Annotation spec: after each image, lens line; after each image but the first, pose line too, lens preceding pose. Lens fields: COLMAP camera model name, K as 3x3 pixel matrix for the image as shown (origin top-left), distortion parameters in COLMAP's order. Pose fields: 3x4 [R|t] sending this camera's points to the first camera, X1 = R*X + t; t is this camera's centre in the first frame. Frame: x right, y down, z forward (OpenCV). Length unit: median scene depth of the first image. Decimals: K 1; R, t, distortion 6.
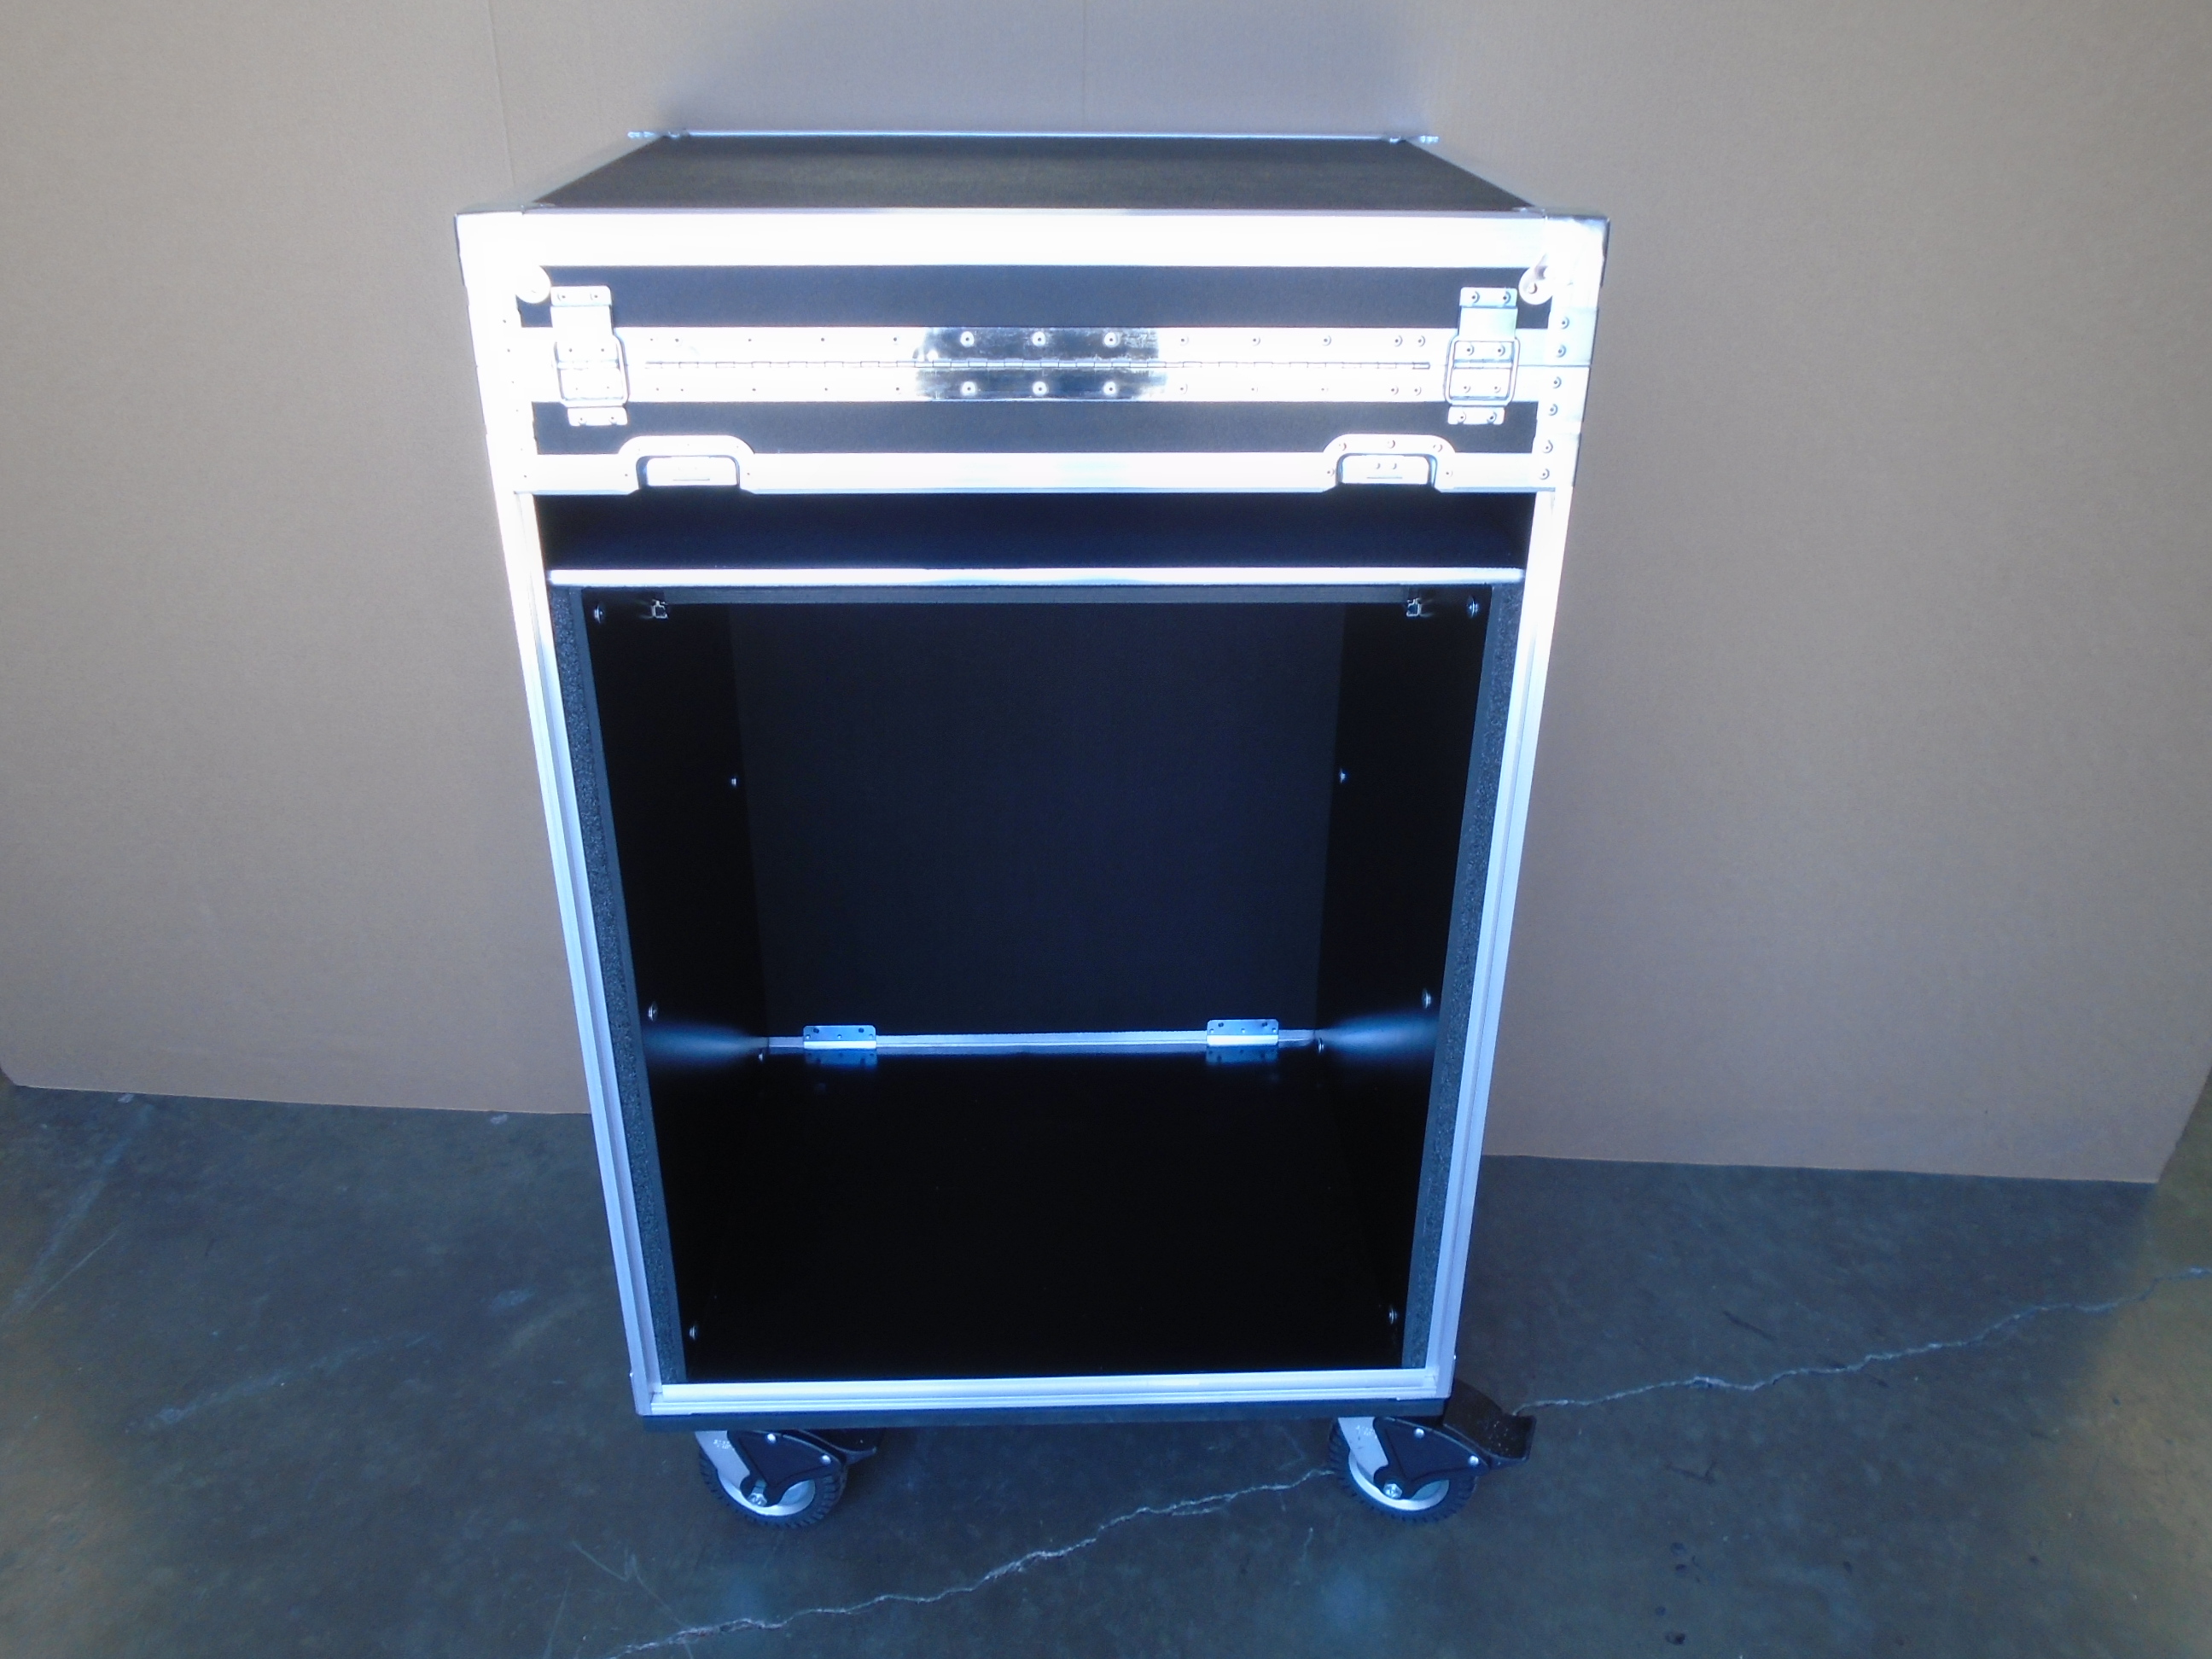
lens RADIAL K [[1663.3, 0, 1103.1], [0, 1663.3, 805.3], [0, 0, 1]] dist [-0.006413, -0.001223]
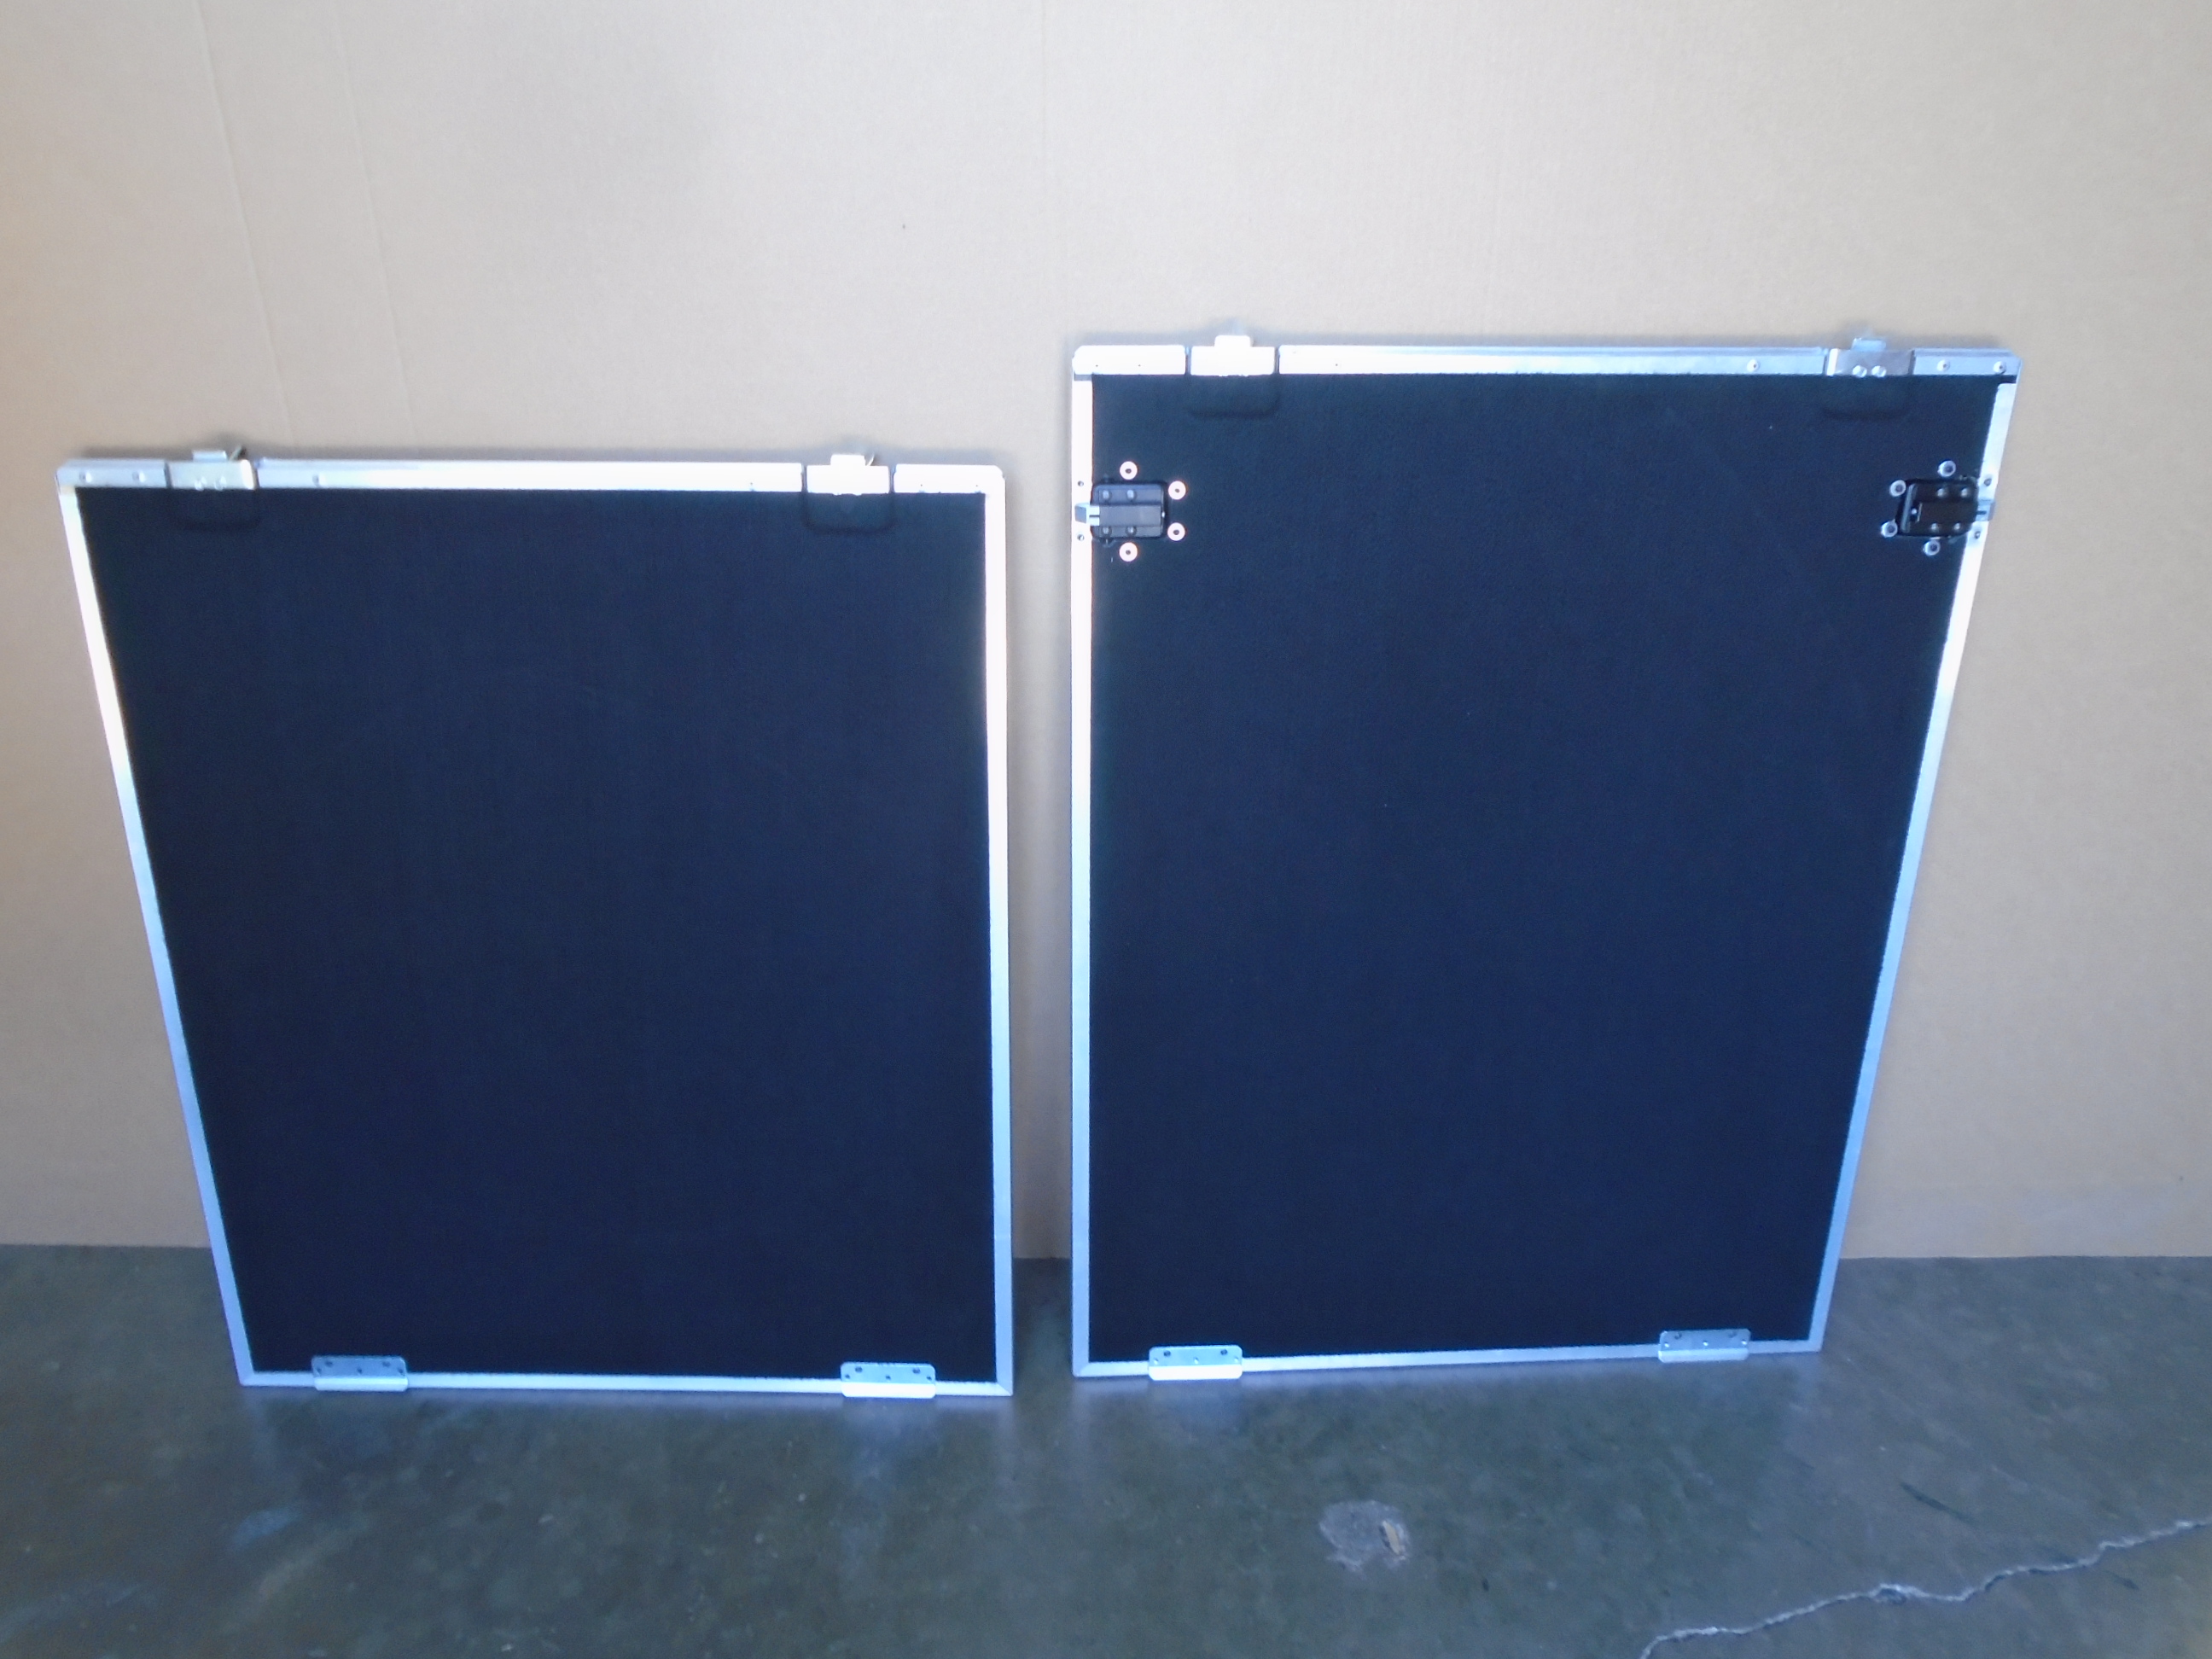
lens RADIAL K [[1663.3, 0, 1099.3], [0, 1663.3, 826.1], [0, 0, 1]] dist [-0.006413, -0.001223]
pose [[0.999190, -0.021544, 0.033993, -0.009183], [0.021740, 0.999749, -0.005410, 0.003264], [-0.033868, 0.006145, 0.999407, 0.275459]]
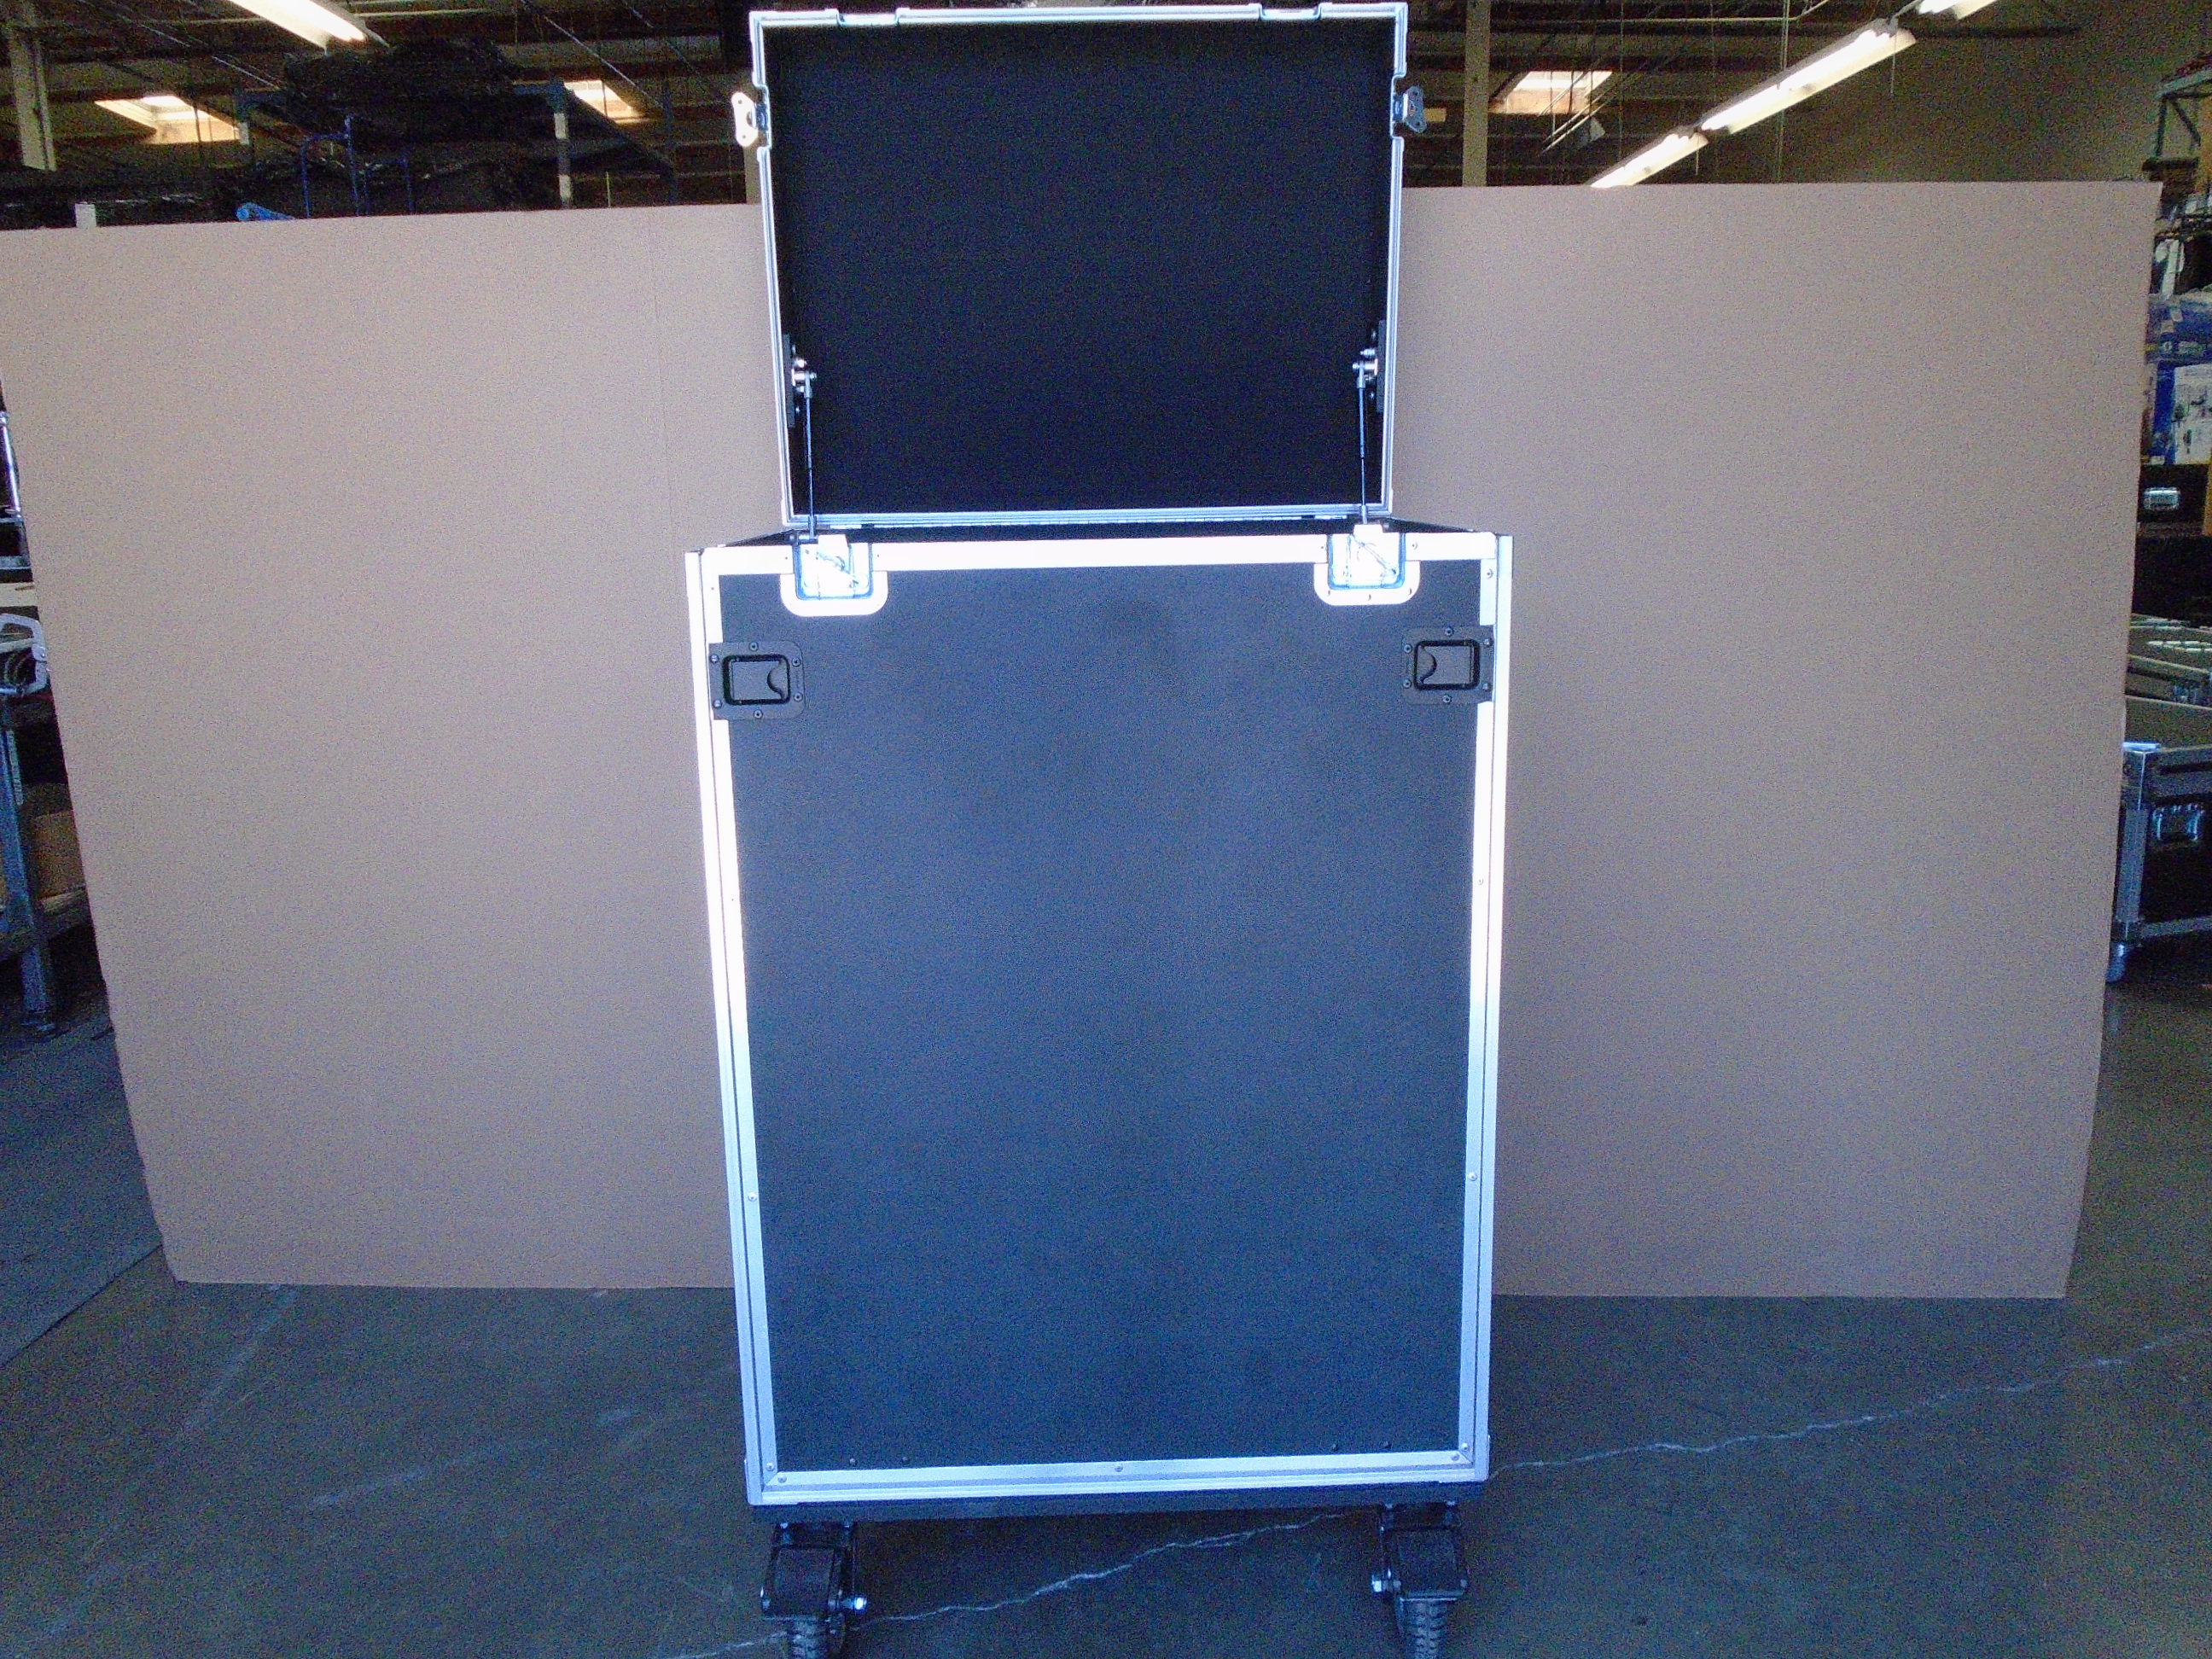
lens RADIAL K [[1663.3, 0, 1103.3], [0, 1663.3, 839.7], [0, 0, 1]] dist [-0.006413, -0.001223]
pose [[0.999432, -0.031105, -0.012938, 0.006410], [0.027041, 0.969761, -0.242555, 0.211742], [0.020091, 0.242067, 0.970052, -0.212216]]
